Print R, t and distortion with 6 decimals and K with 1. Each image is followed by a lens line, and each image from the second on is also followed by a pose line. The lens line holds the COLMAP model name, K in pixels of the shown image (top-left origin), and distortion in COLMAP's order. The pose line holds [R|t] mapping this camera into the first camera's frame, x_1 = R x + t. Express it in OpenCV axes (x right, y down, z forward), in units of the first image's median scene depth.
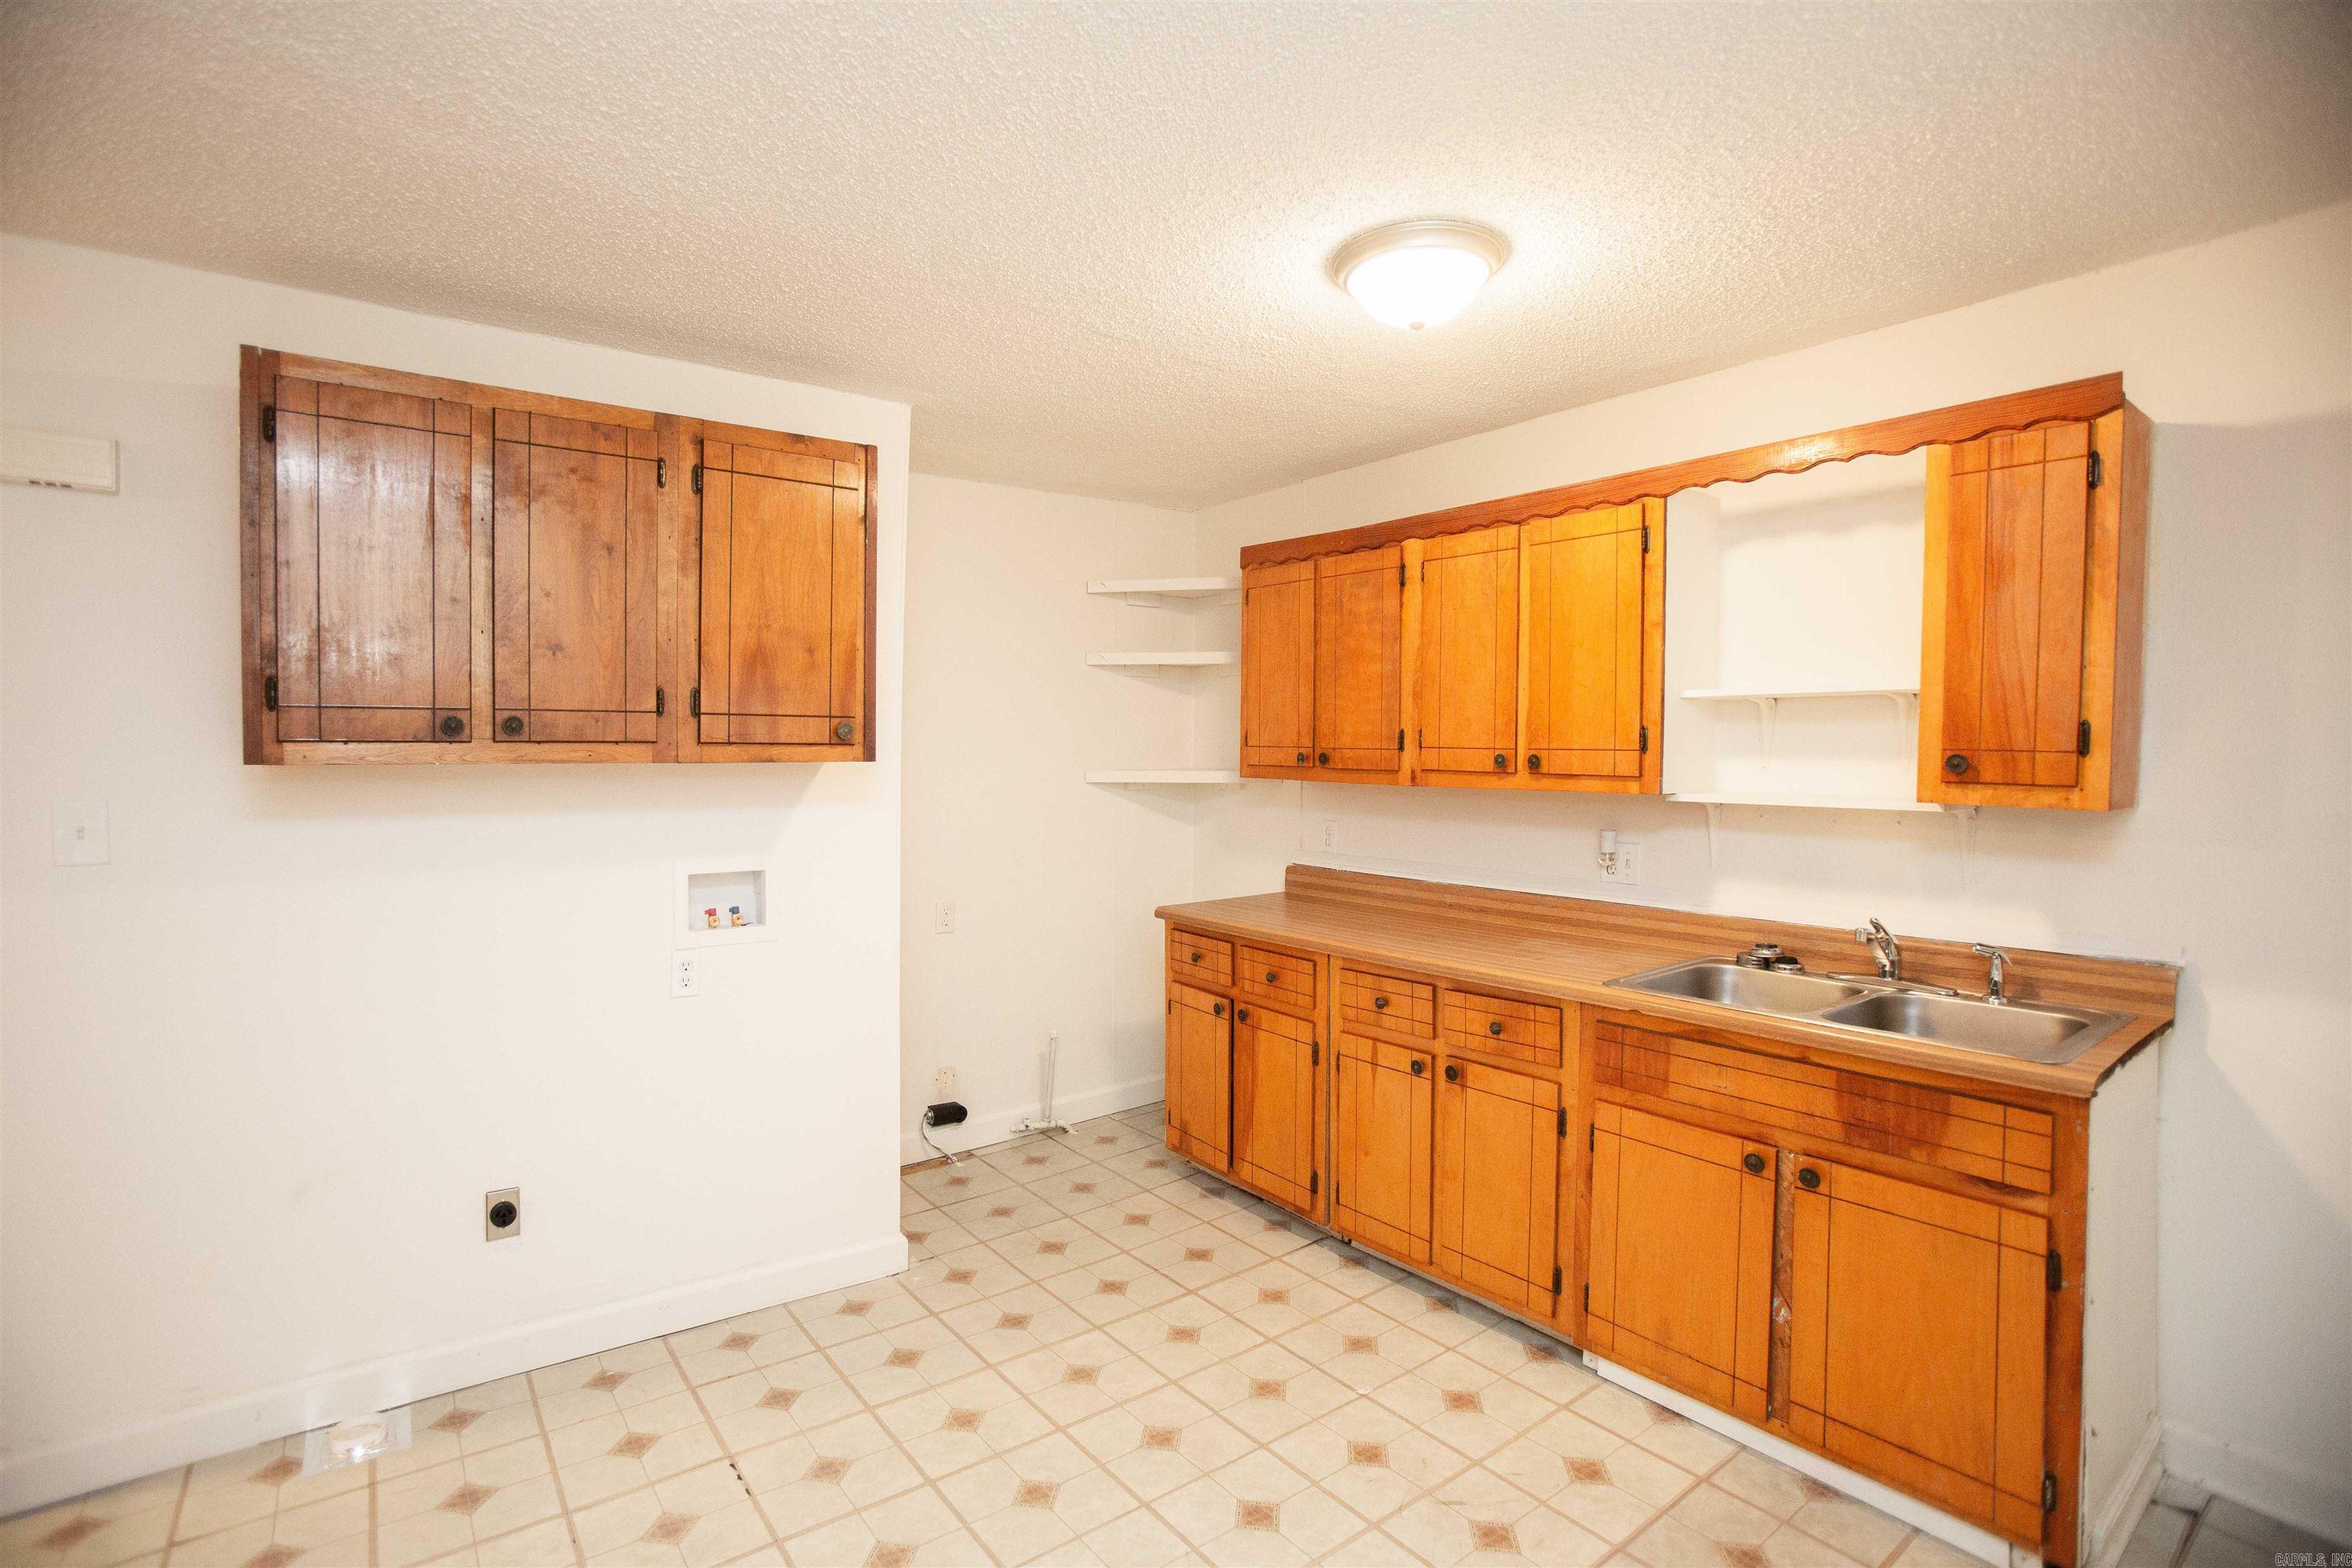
lens RADIAL K [[1099.4, 0, 1128.8], [0, 1099.4, 778.1], [0, 0, 1]] dist [-0.060440, 0.024840]
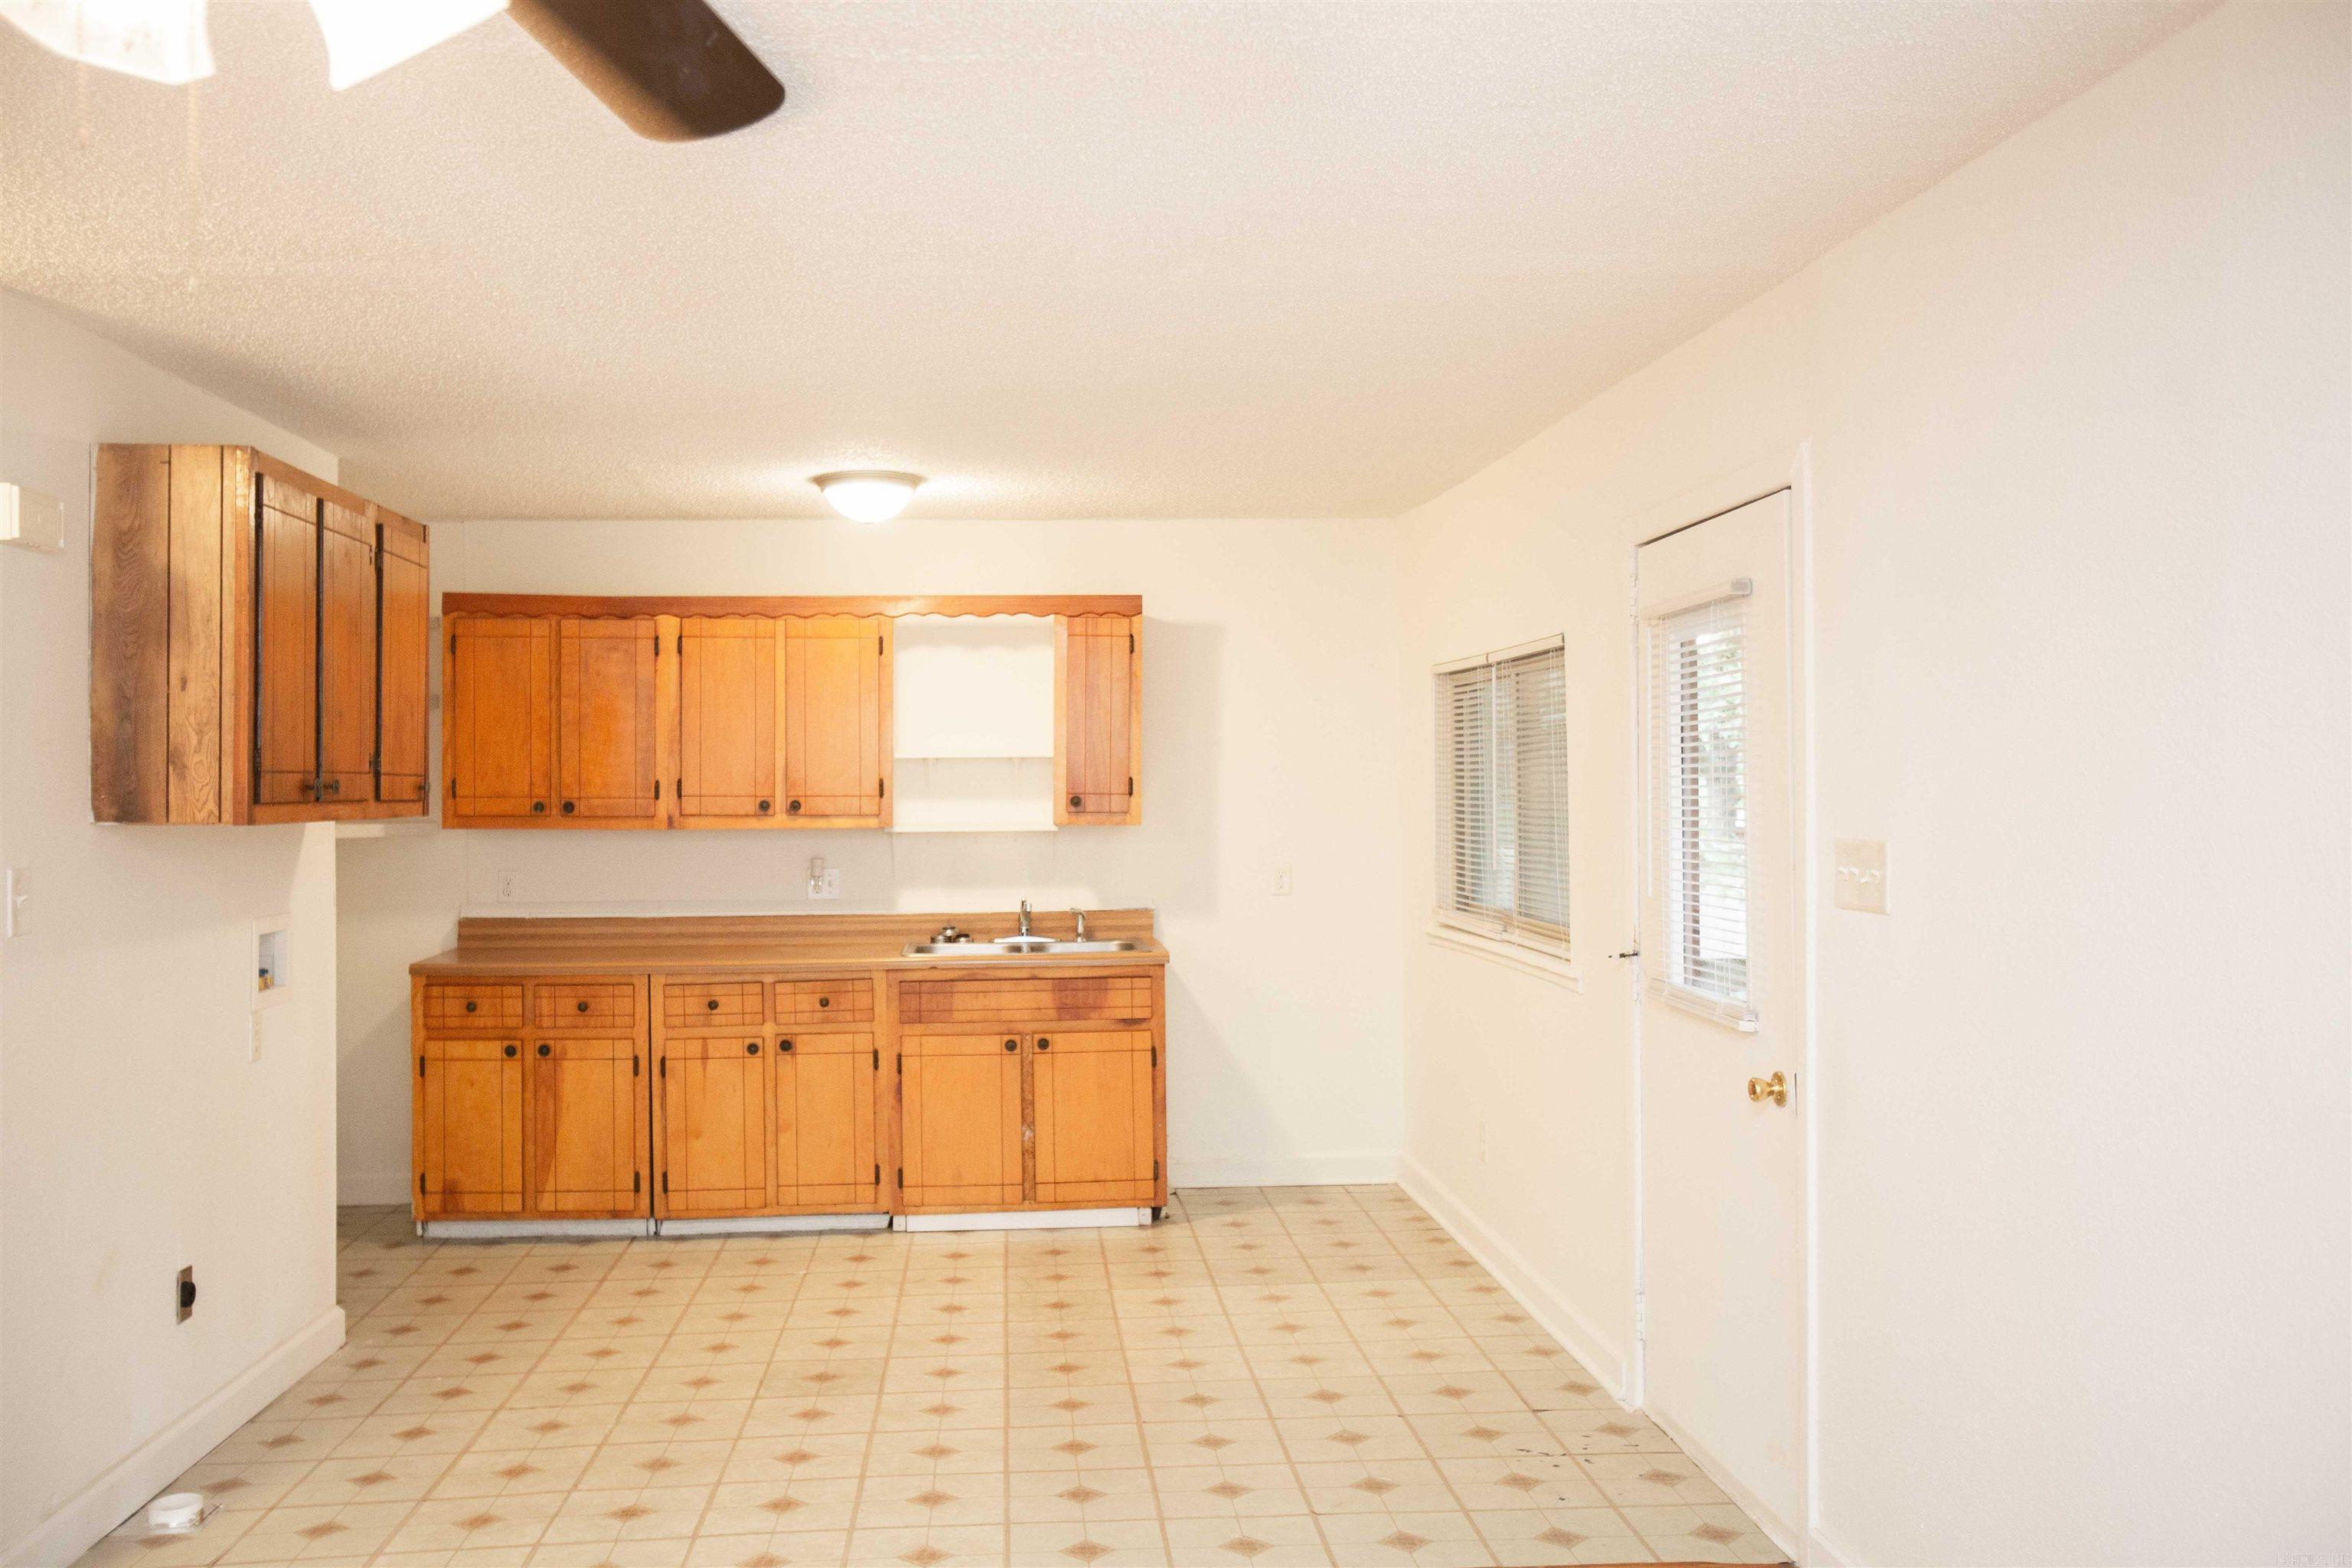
lens RADIAL K [[1974.3, 0, 1082.2], [0, 1974.3, 773.4], [0, 0, 1]] dist [-0.001682, -0.000832]
pose [[0.551738, 0.000542, 0.834017, -1.481702], [0.031466, 0.999274, -0.021465, 0.007960], [-0.833423, 0.038086, 0.551321, -0.610450]]
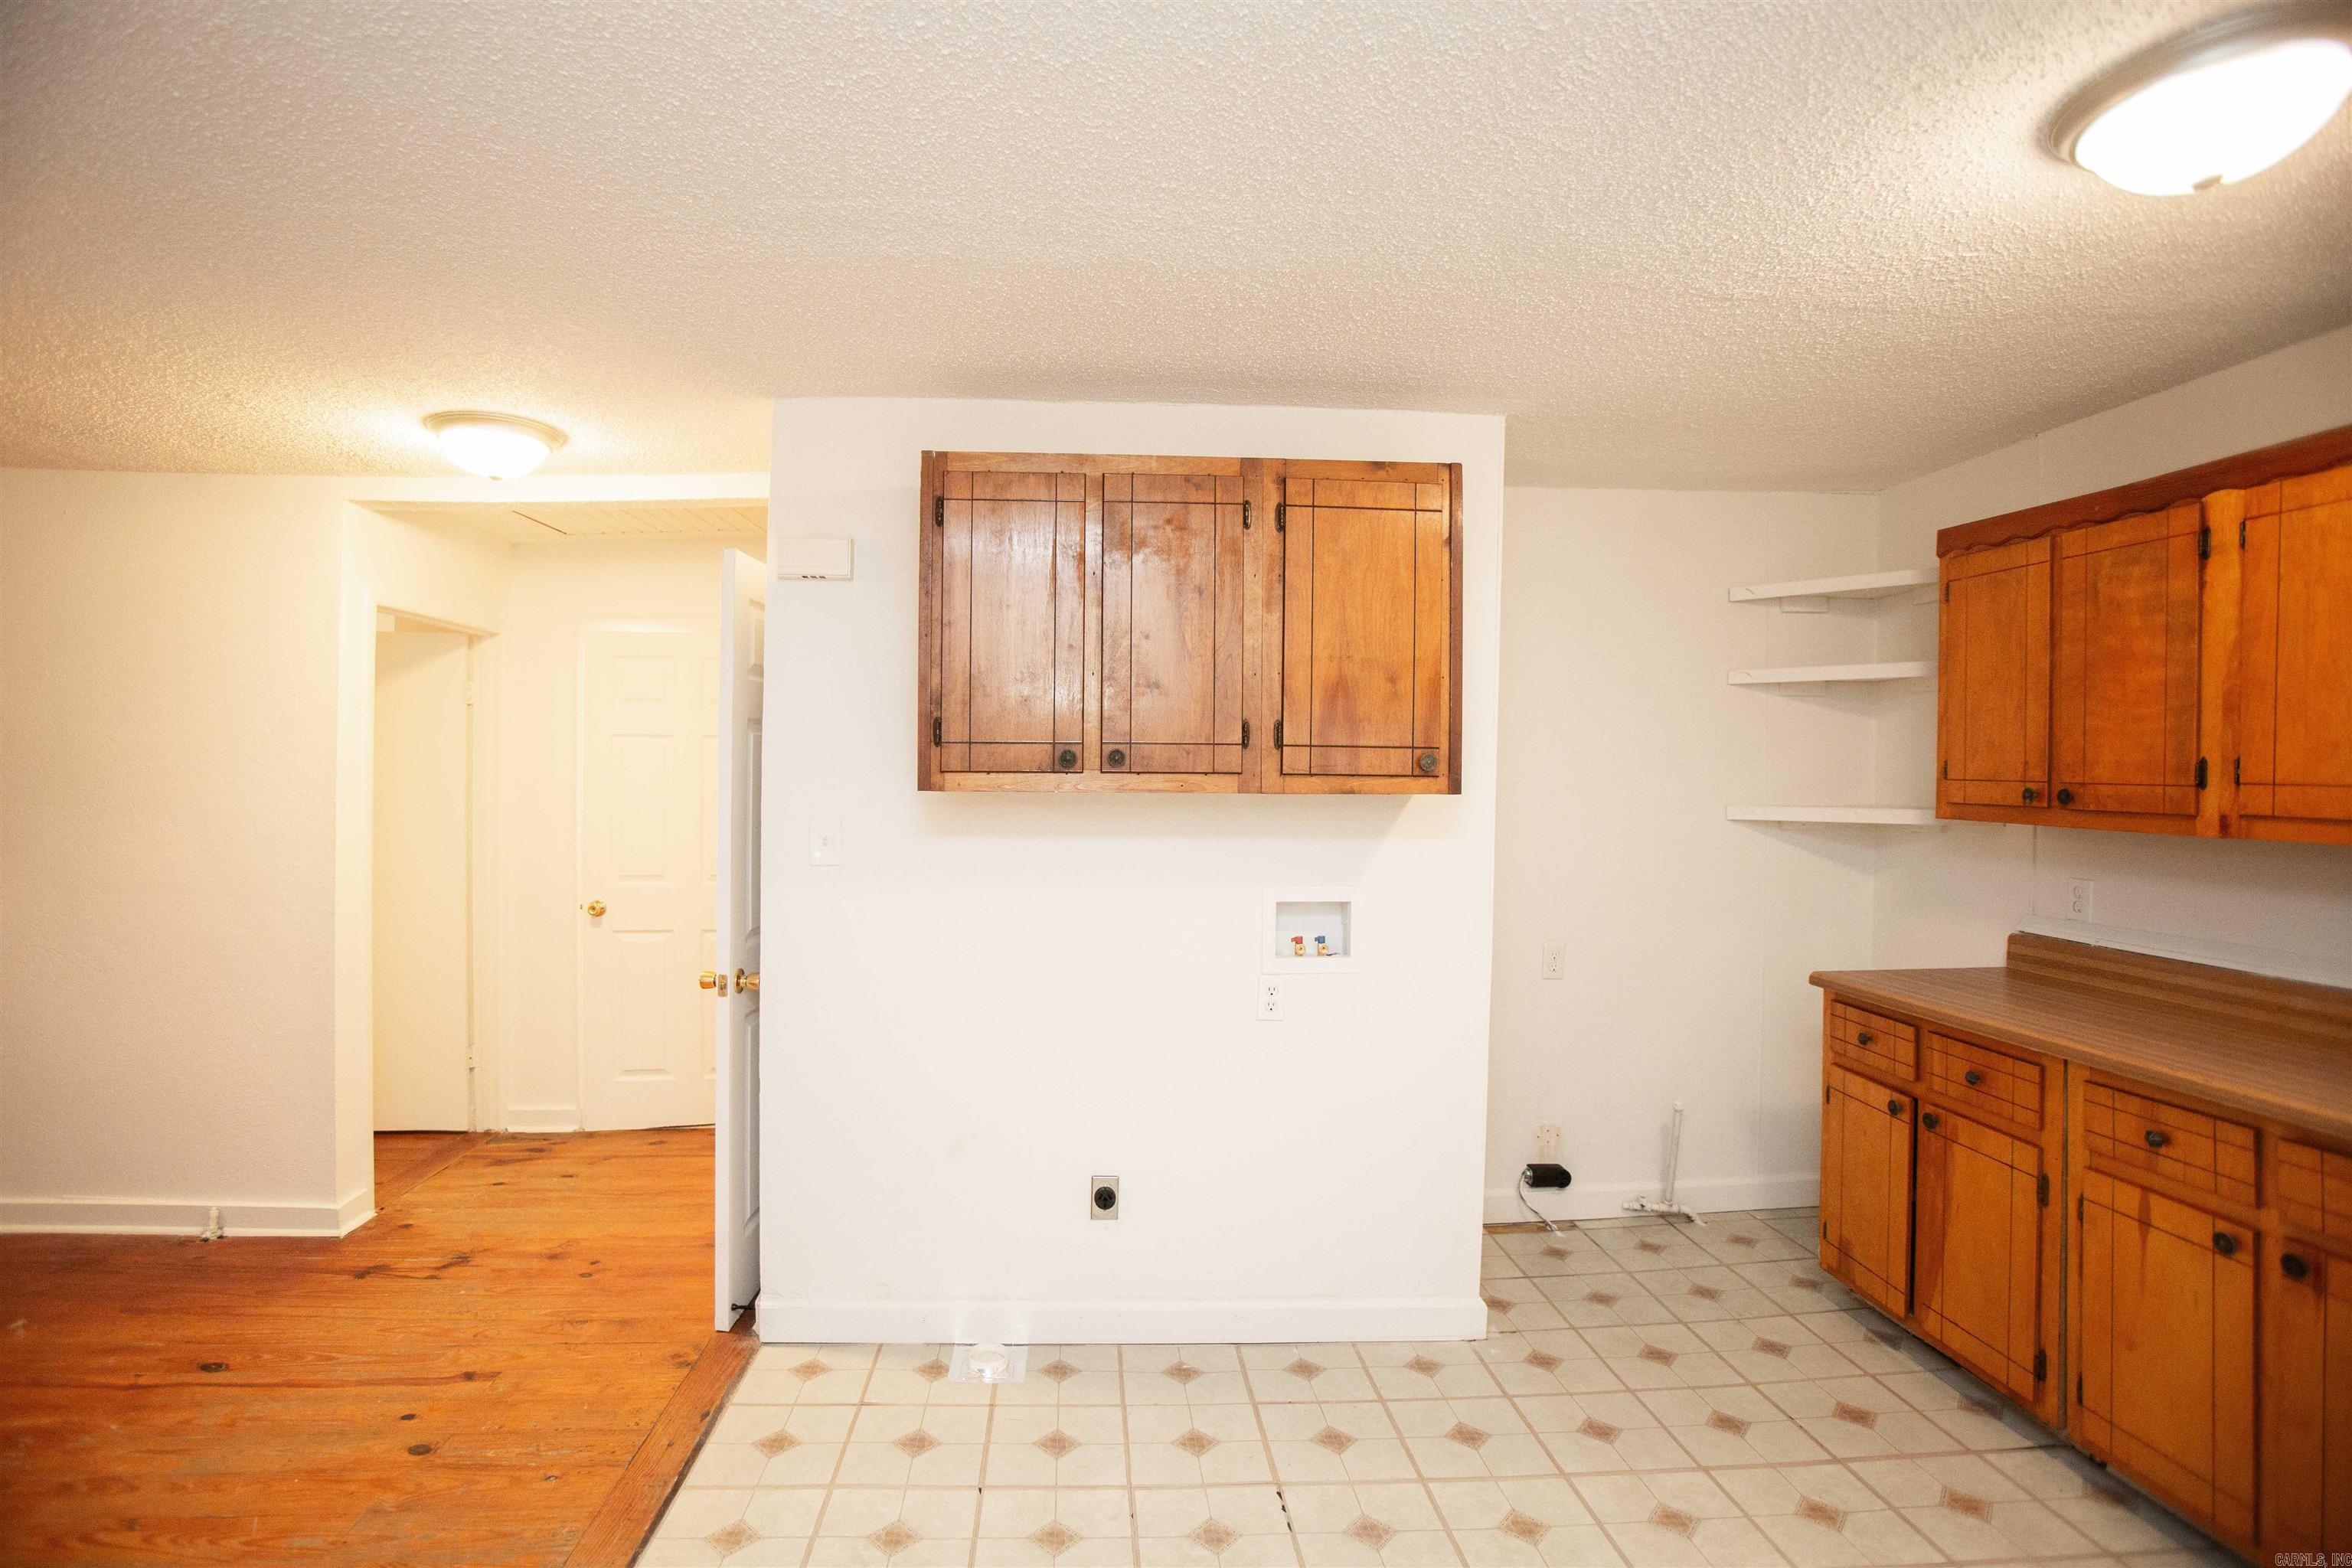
lens RADIAL K [[1099.4, 0, 1133.8], [0, 1099.4, 779.4], [0, 0, 1]] dist [-0.060440, 0.024840]
pose [[0.843219, 0.007243, -0.537521, 0.039489], [-0.019813, 0.999649, -0.017611, -0.005518], [0.537204, 0.025500, 0.843067, 0.047755]]
